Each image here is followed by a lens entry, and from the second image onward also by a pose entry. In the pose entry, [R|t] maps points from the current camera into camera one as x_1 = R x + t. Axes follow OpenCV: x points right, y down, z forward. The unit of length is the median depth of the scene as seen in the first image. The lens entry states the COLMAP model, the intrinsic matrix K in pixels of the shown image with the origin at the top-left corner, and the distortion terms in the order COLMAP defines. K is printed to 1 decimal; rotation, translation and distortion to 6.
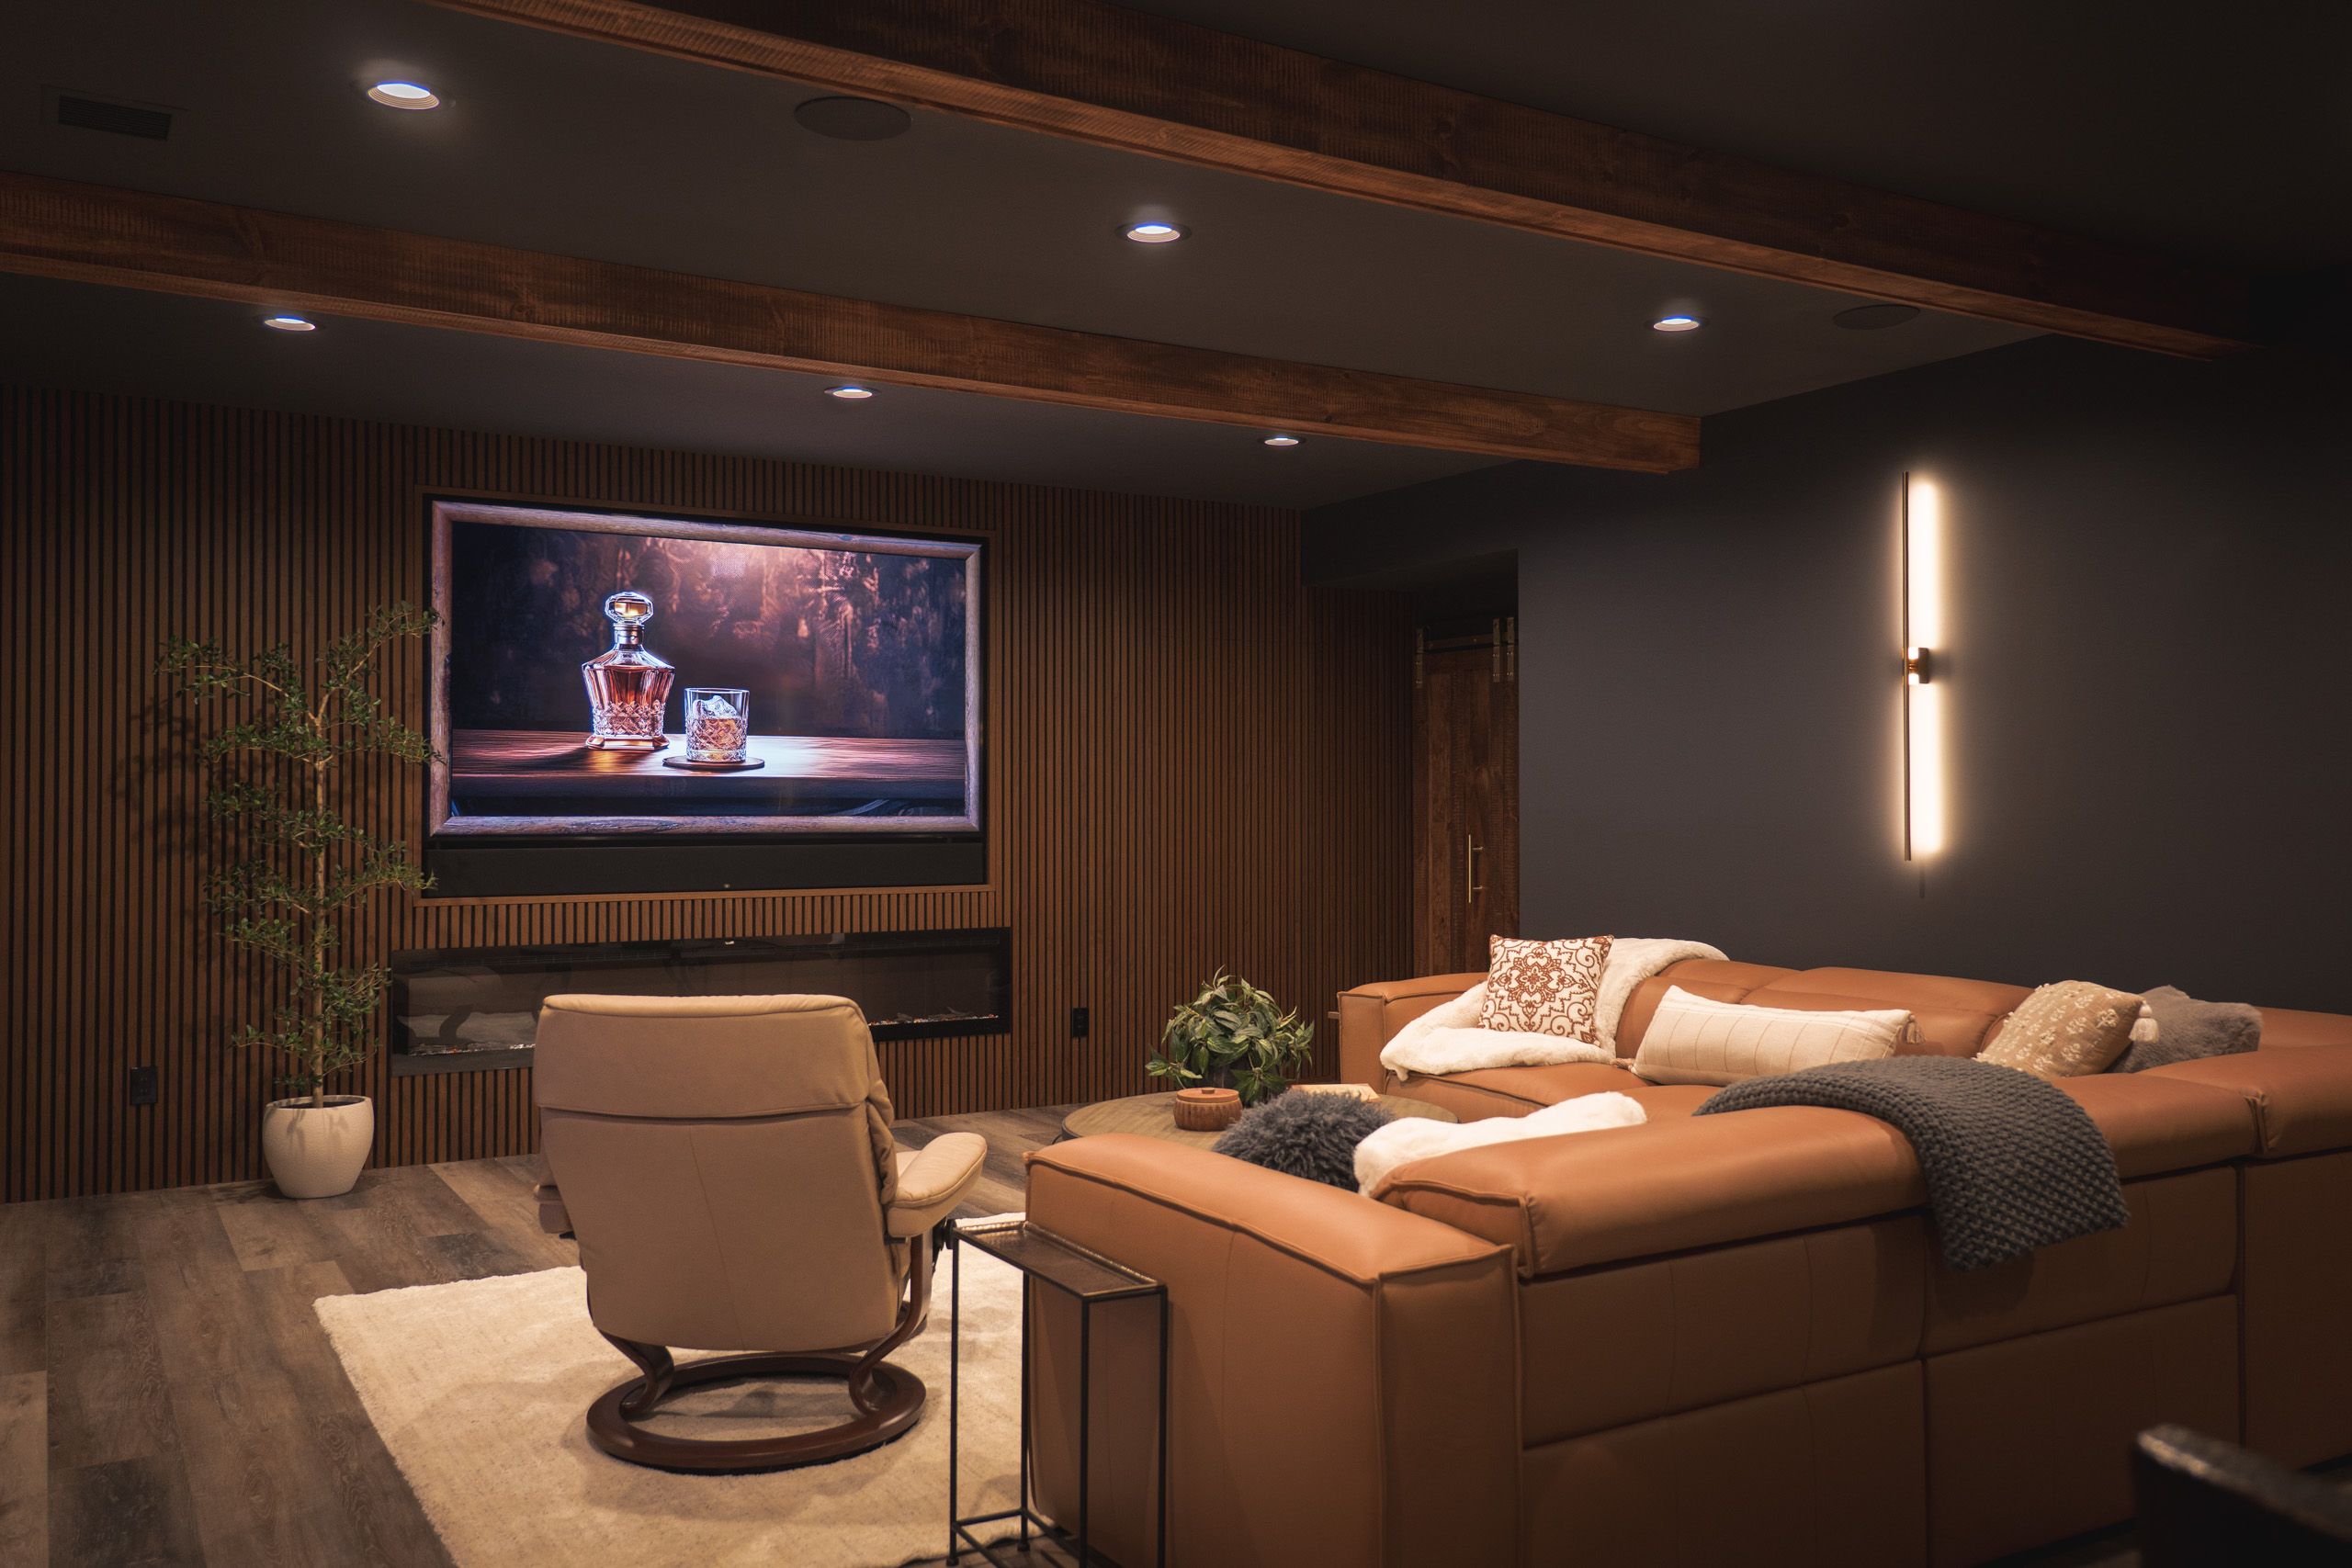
lens RADIAL K [[1838.3, 0, 1186.0], [0, 1838.3, 788.8], [0, 0, 1]] dist [0.029538, -0.002021]
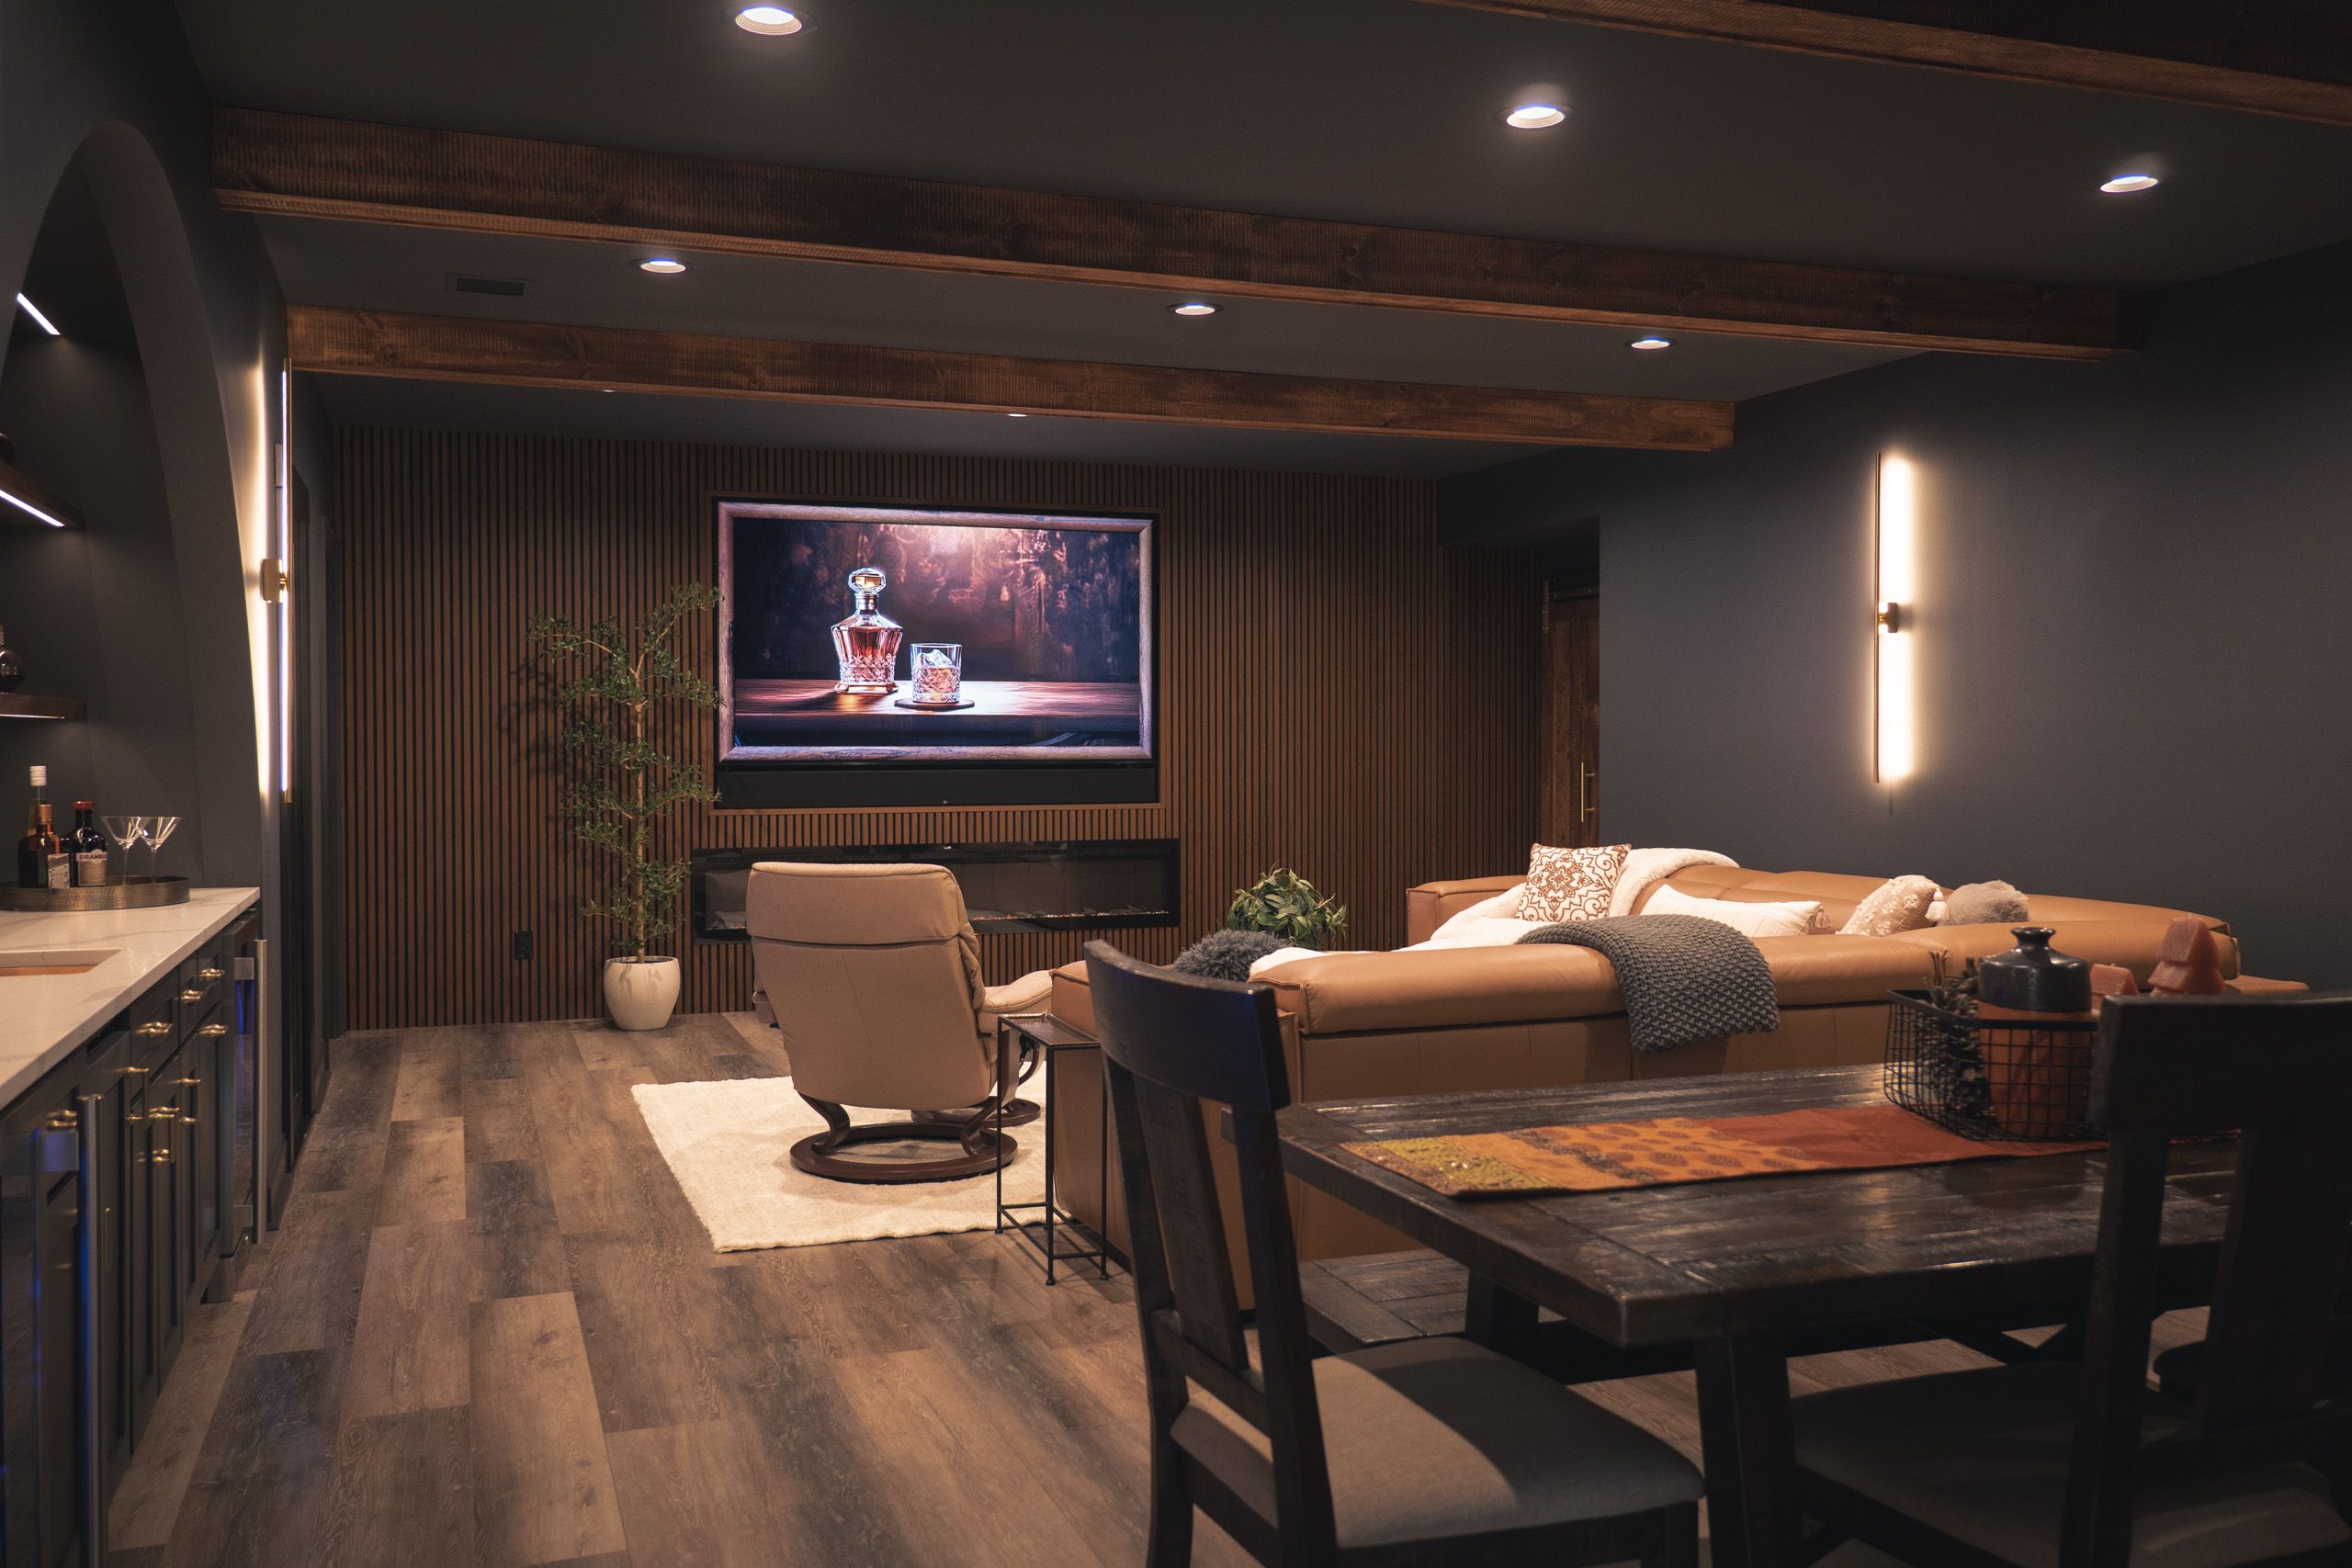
lens RADIAL K [[1957.9, 0, 1172.8], [0, 1957.9, 789.7], [0, 0, 1]] dist [0.020577, 0.009367]
pose [[0.980179, 0.004108, -0.198073, 0.196490], [0.002919, 0.999377, 0.035173, -0.002270], [0.198094, -0.035054, 0.979556, -0.321917]]
